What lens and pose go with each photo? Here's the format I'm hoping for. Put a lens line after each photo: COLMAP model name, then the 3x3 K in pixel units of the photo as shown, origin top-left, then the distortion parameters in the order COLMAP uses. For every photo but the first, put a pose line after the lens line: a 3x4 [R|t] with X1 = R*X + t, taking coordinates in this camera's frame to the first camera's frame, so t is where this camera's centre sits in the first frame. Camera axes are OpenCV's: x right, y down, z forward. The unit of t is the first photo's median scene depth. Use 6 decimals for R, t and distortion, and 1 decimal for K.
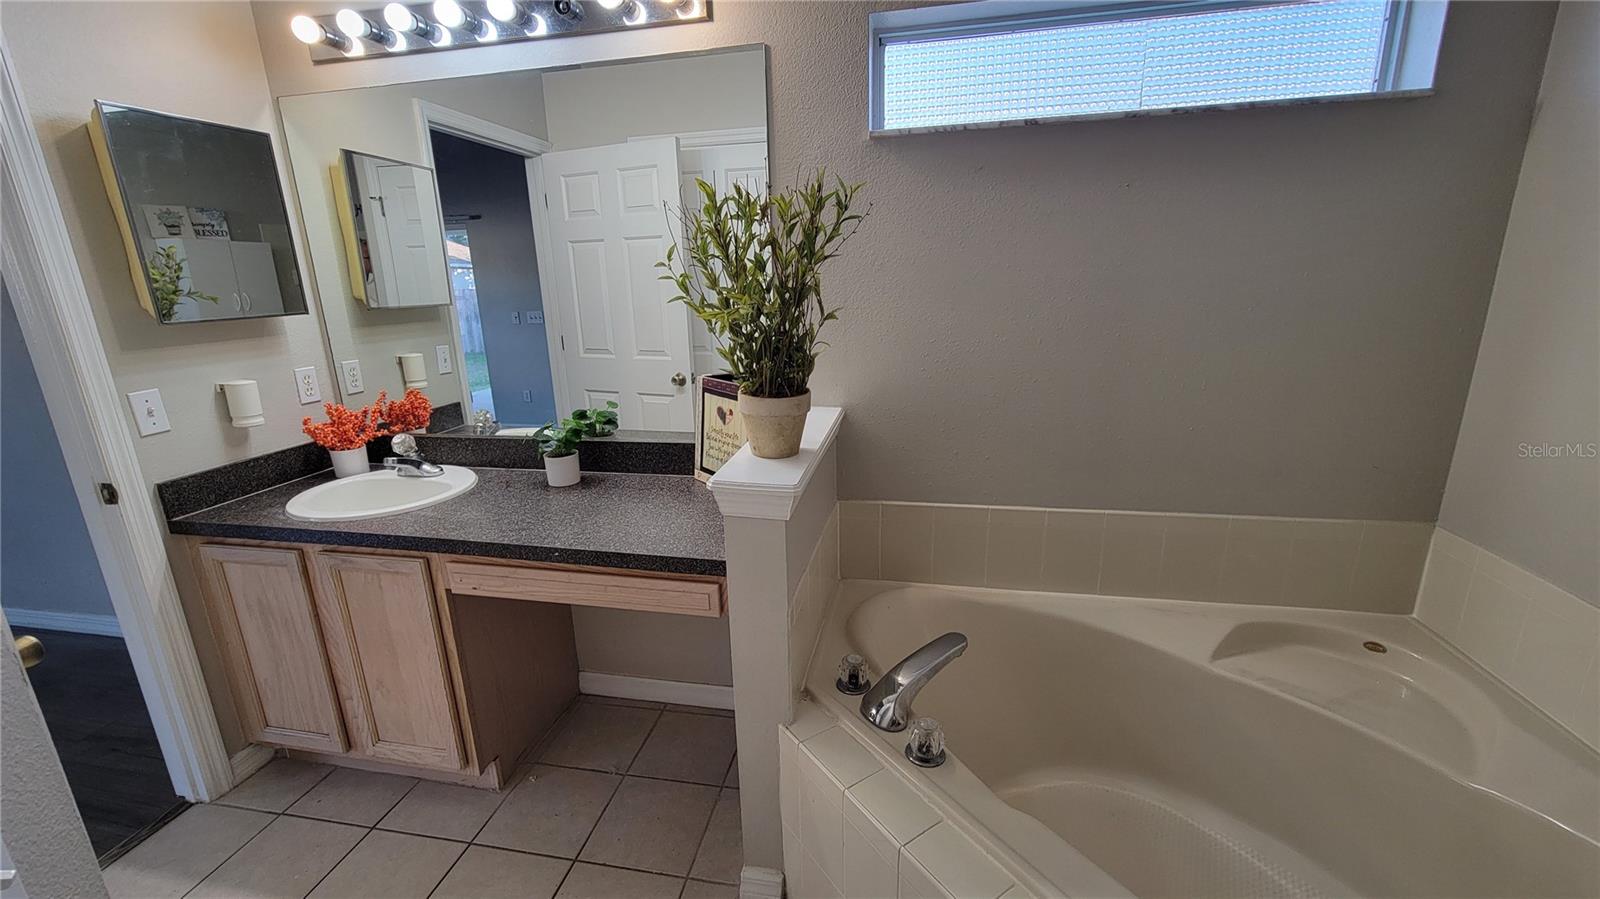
lens RADIAL K [[652.4, 0, 790.5], [0, 652.4, 451.1], [0, 0, 1]] dist [-0.000429, 0.000401]
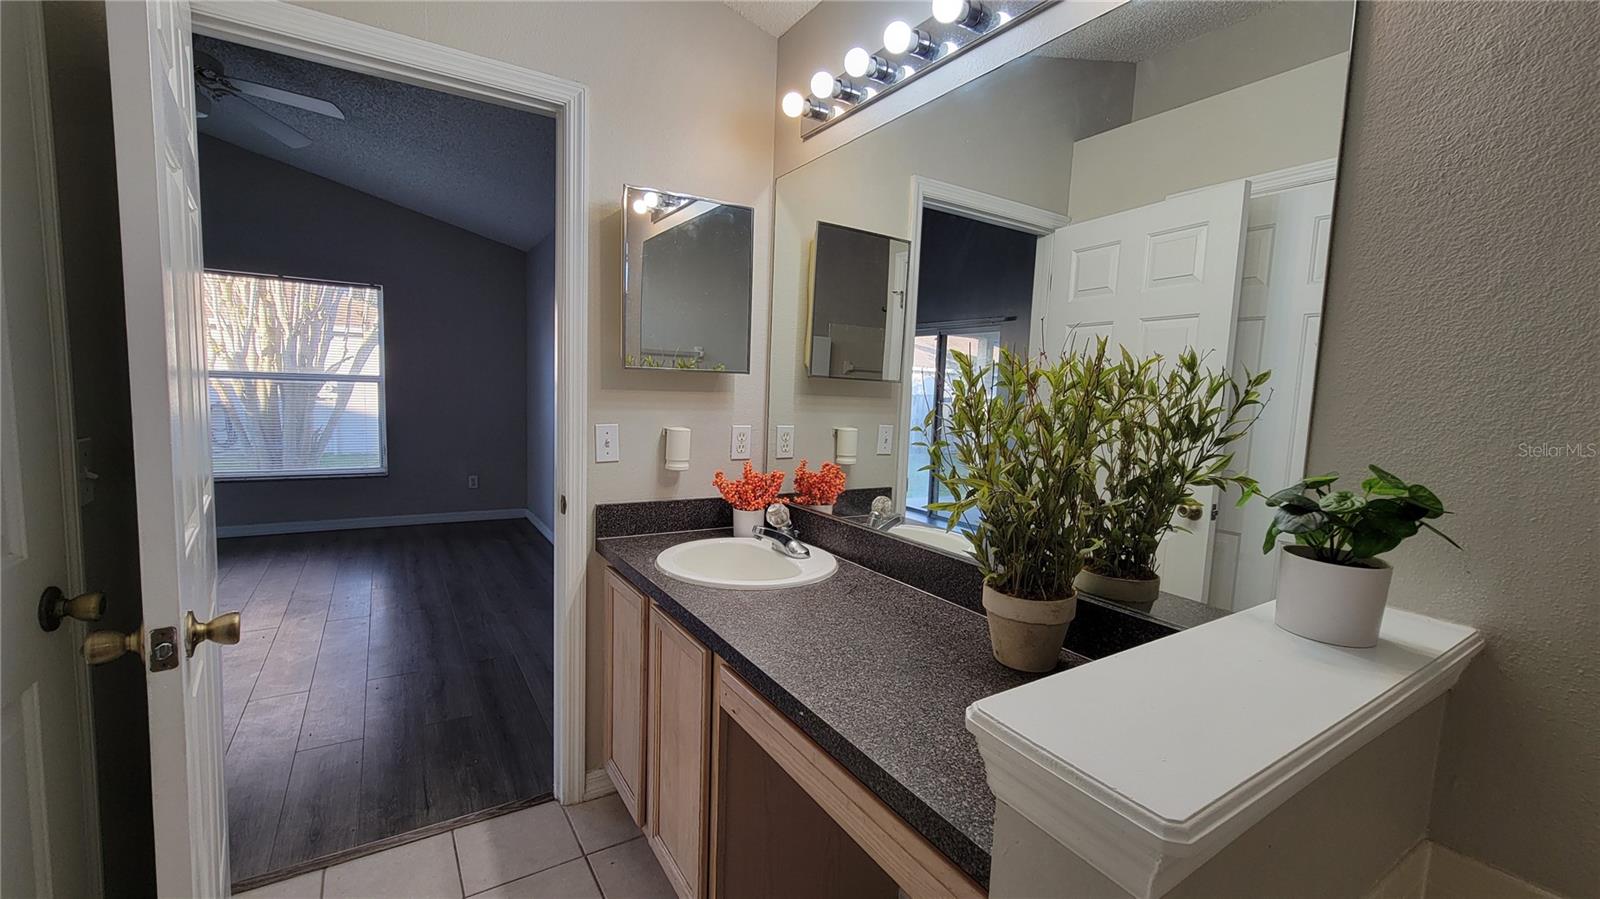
lens RADIAL K [[652.4, 0, 790.5], [0, 652.4, 451.1], [0, 0, 1]] dist [-0.000429, 0.000401]
pose [[0.691402, 0.122994, -0.711924, 0.055388], [-0.242425, 0.967767, -0.068243, -0.040290], [0.680583, 0.219772, 0.698933, 0.372150]]
